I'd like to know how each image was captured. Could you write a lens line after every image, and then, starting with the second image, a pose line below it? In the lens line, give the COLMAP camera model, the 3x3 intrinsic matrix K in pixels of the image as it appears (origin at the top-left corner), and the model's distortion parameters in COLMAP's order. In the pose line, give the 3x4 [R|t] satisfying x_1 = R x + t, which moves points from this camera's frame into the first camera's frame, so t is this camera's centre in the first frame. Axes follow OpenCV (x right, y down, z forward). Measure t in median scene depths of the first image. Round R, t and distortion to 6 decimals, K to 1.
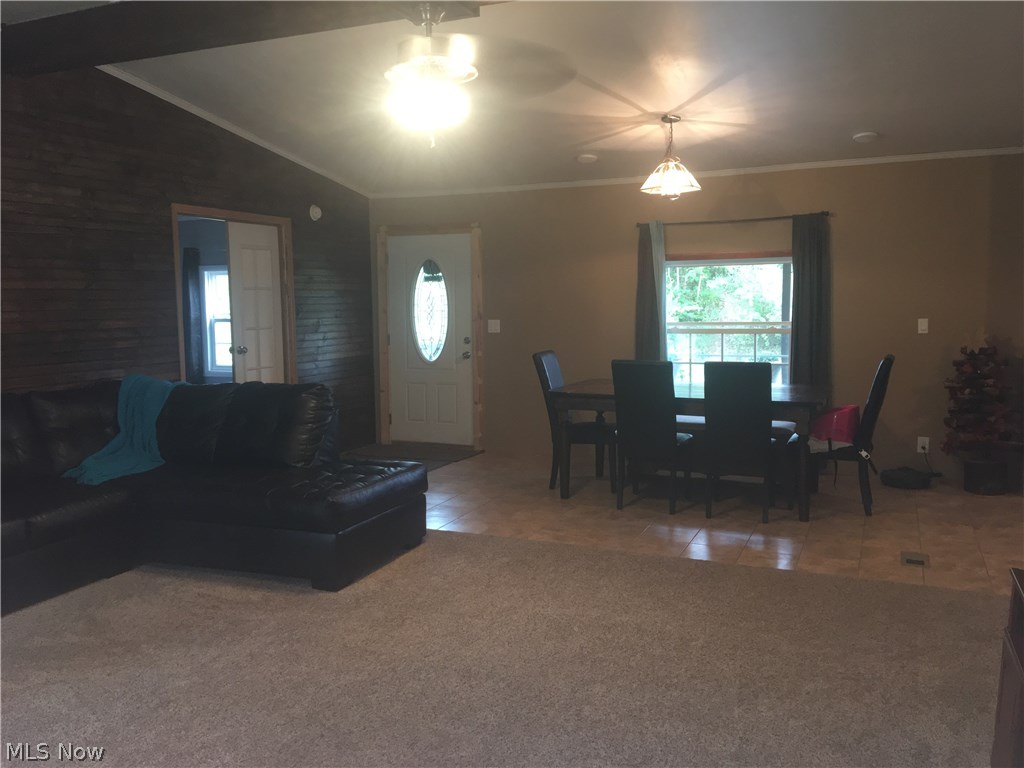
lens RADIAL K [[861.6, 0, 508.4], [0, 861.6, 381.3], [0, 0, 1]] dist [0.075228, -0.123265]
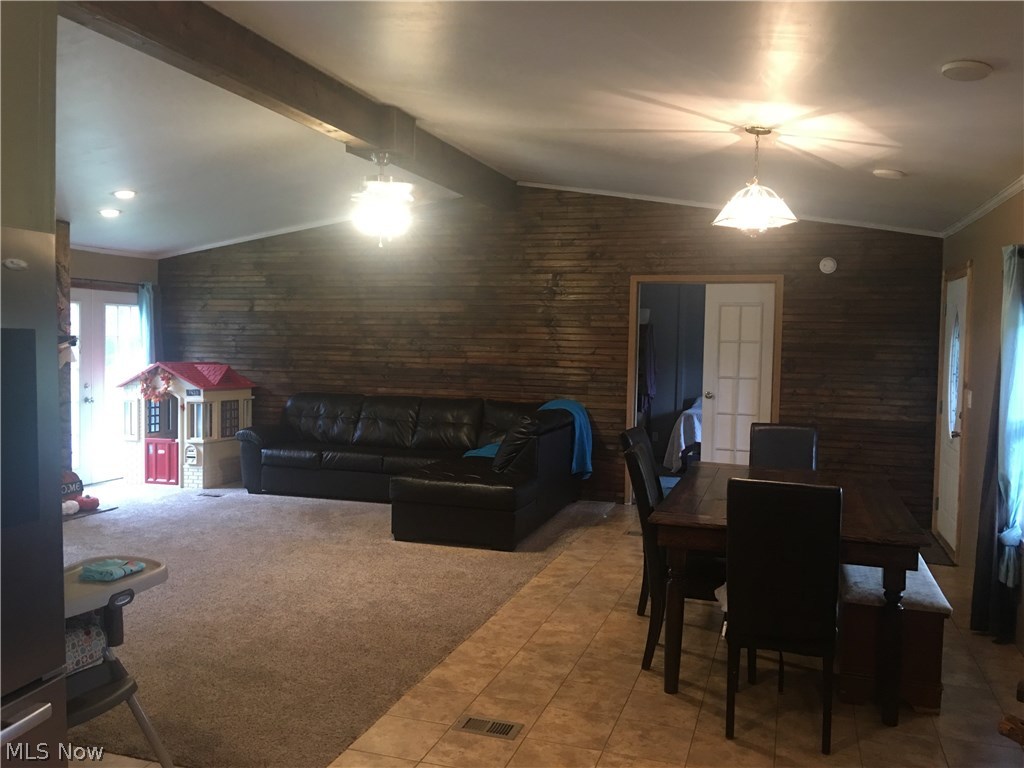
lens RADIAL K [[861.6, 0, 510.6], [0, 861.6, 379.8], [0, 0, 1]] dist [0.075228, -0.123265]
pose [[0.106938, 0.063816, -0.992216, 1.069893], [-0.119695, 0.991507, 0.050870, -0.111724], [0.987035, 0.113323, 0.113668, 0.825165]]
